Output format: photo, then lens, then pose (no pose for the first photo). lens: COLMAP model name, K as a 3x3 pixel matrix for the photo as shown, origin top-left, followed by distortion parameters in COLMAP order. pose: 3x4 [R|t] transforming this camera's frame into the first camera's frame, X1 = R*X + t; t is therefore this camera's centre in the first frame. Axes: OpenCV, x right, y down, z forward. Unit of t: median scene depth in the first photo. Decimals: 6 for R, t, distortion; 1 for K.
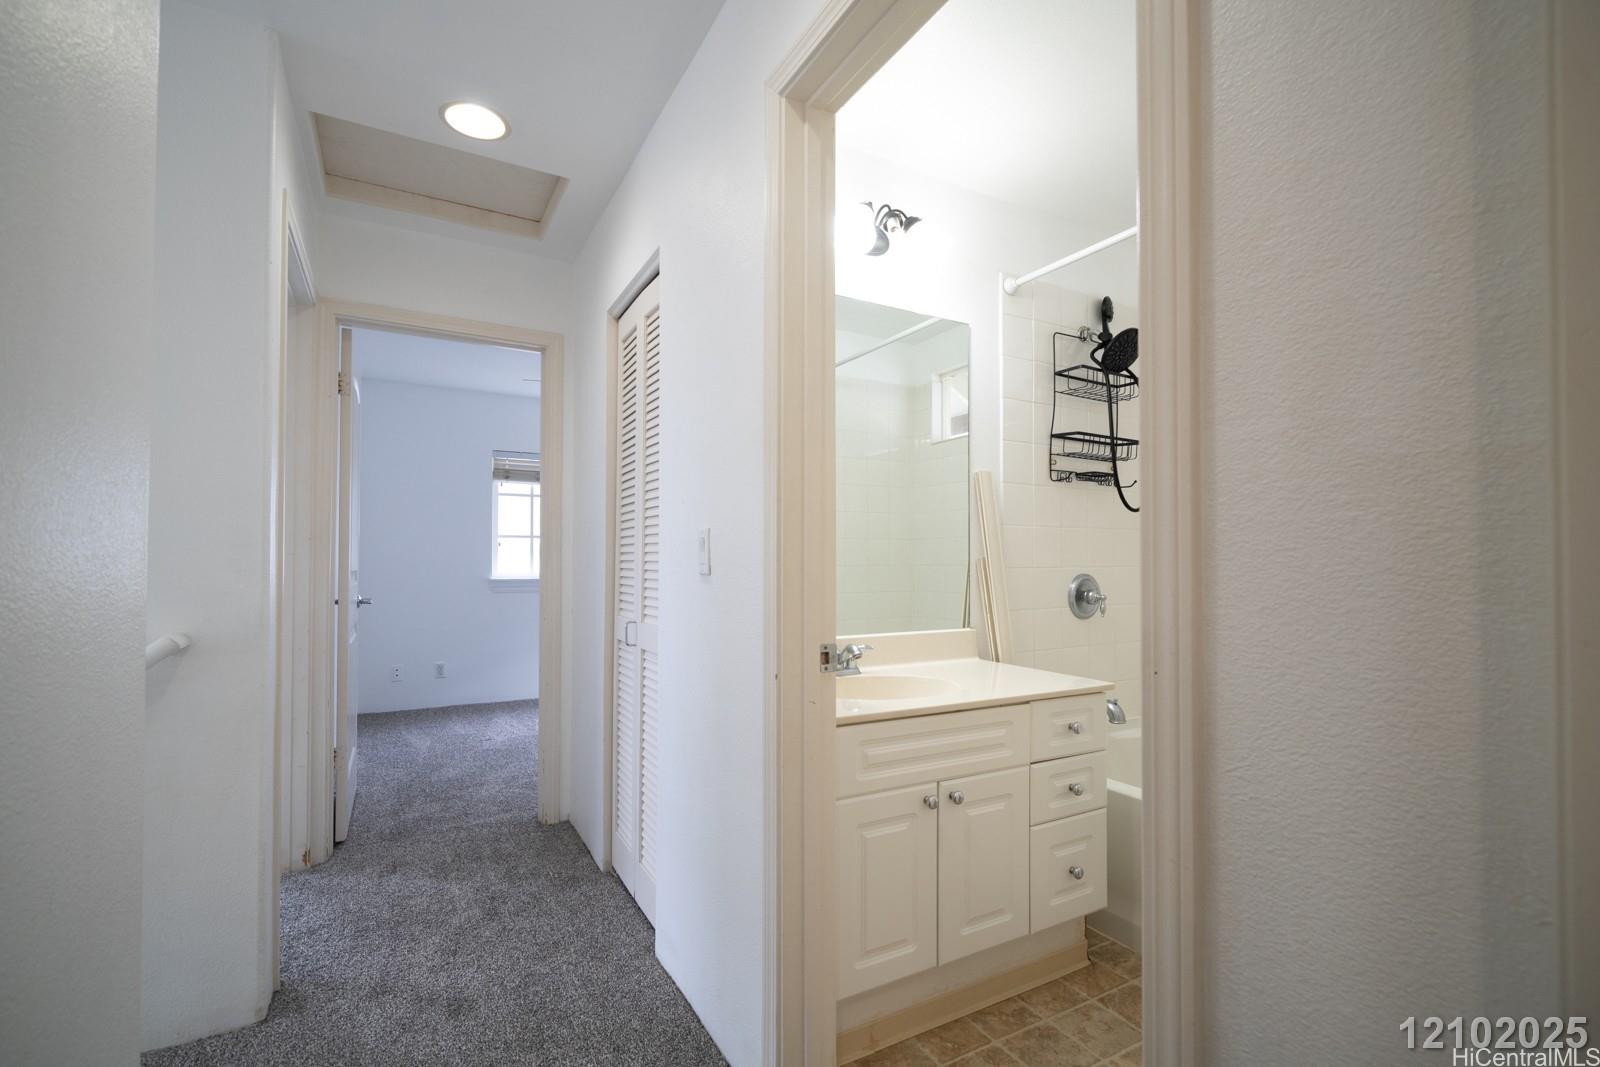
lens RADIAL K [[712.6, 0, 804.2], [0, 712.6, 551.2], [0, 0, 1]] dist [-0.001908, -0.000008]
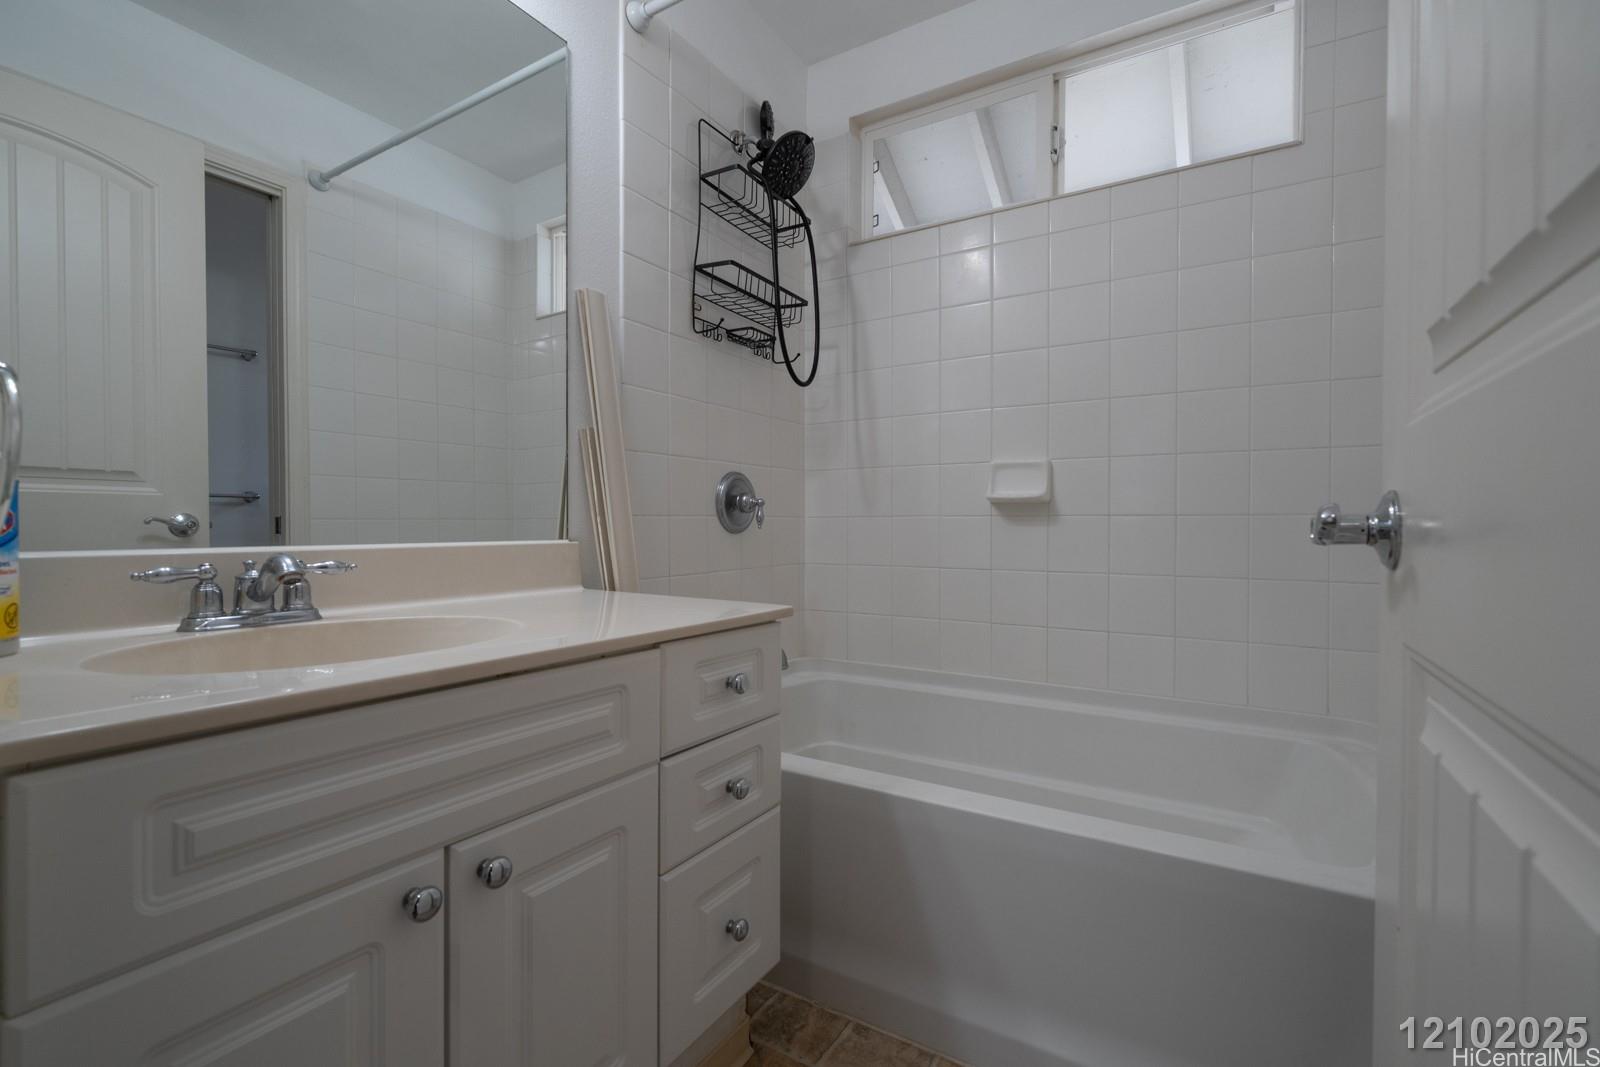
lens RADIAL K [[689.6, 0, 806.8], [0, 689.6, 534.5], [0, 0, 1]] dist [-0.000078, -0.000079]
pose [[0.874691, -0.004178, 0.484662, 0.127003], [-0.007827, 0.999711, 0.022744, 0.090584], [-0.484617, -0.023687, 0.874406, 0.387608]]
